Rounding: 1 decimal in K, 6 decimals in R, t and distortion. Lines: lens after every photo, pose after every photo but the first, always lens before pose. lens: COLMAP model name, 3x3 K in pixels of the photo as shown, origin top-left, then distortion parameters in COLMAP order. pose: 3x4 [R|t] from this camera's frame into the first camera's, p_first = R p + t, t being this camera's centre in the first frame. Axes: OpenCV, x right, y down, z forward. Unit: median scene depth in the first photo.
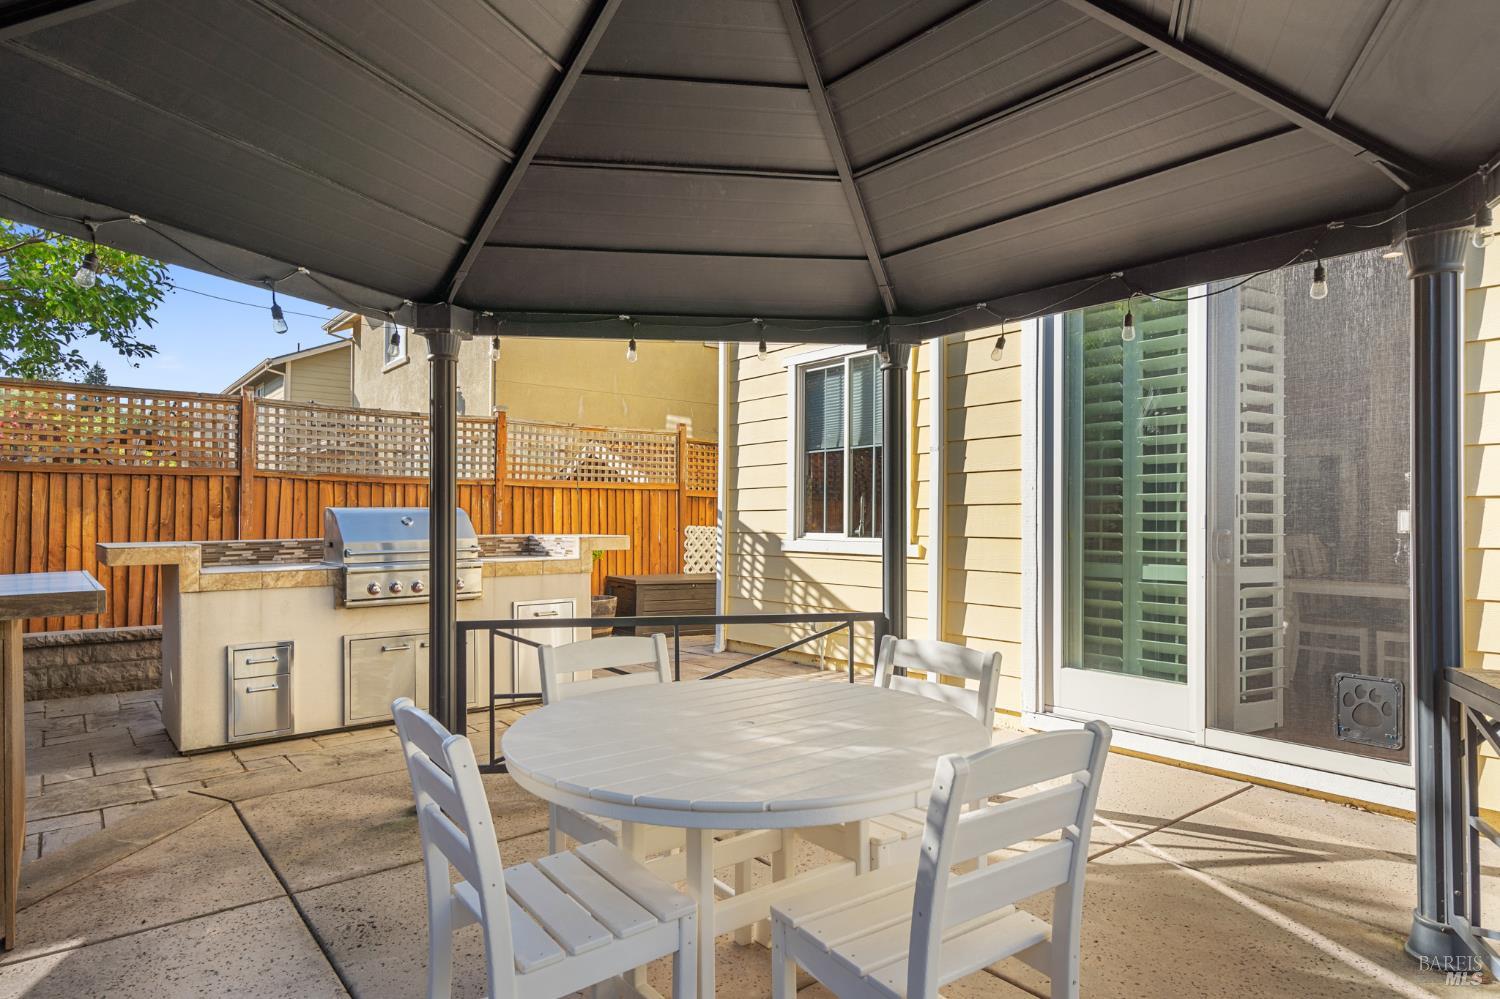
lens RADIAL K [[899.0, 0, 750.0], [0, 899.0, 499.5], [0, 0, 1]] dist [0.002310, 0.001059]
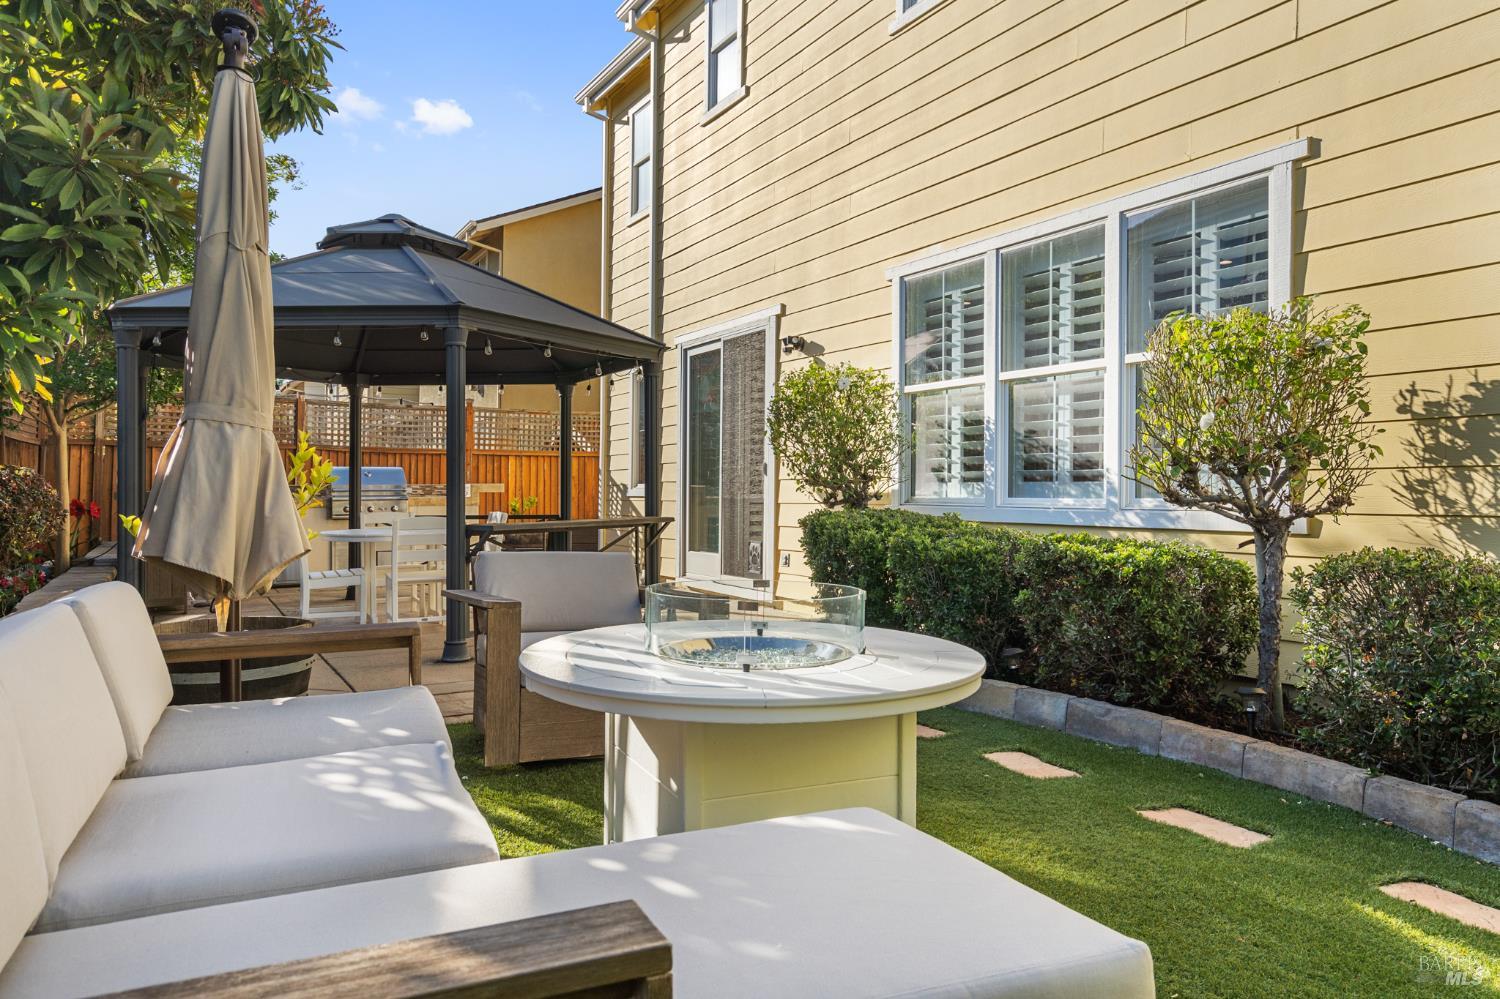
lens RADIAL K [[1038.9, 0, 750.0], [0, 1038.9, 499.5], [0, 0, 1]] dist [0.002946, 0.000764]
pose [[0.988116, 0.000159, -0.153712, 0.506183], [0.004664, 0.999508, 0.031012, 0.009181], [0.153642, -0.031361, 0.987629, -0.690269]]
